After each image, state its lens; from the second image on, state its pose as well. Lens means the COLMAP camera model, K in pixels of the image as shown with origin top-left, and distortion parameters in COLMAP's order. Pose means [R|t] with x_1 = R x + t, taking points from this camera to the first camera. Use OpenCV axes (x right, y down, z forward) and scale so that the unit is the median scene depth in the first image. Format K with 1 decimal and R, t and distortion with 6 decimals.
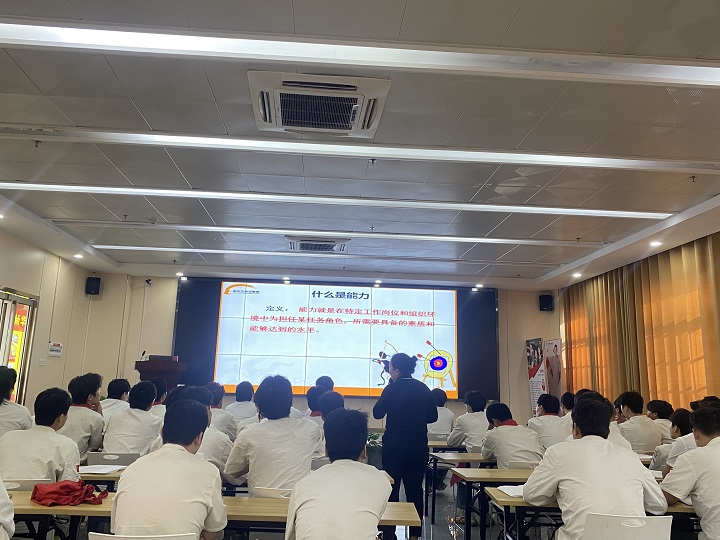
lens RADIAL K [[581.6, 0, 360.0], [0, 581.6, 270.0], [0, 0, 1]] dist [0.011444, -0.000866]
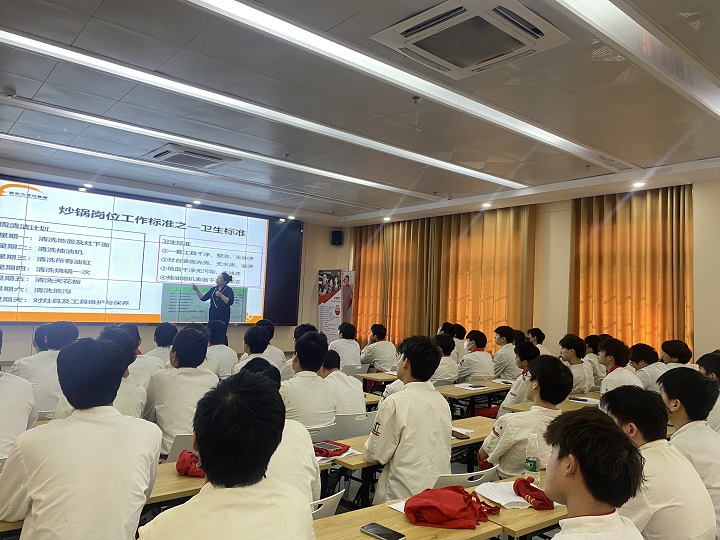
lens RADIAL K [[534.5, 0, 360.0], [0, 534.5, 270.0], [0, 0, 1]] dist [0.076770, -0.000860]
pose [[0.806585, 0.038807, 0.589843, -0.268344], [-0.125660, 0.986292, 0.106945, 0.001818], [-0.577608, -0.160380, 0.800405, 0.147065]]
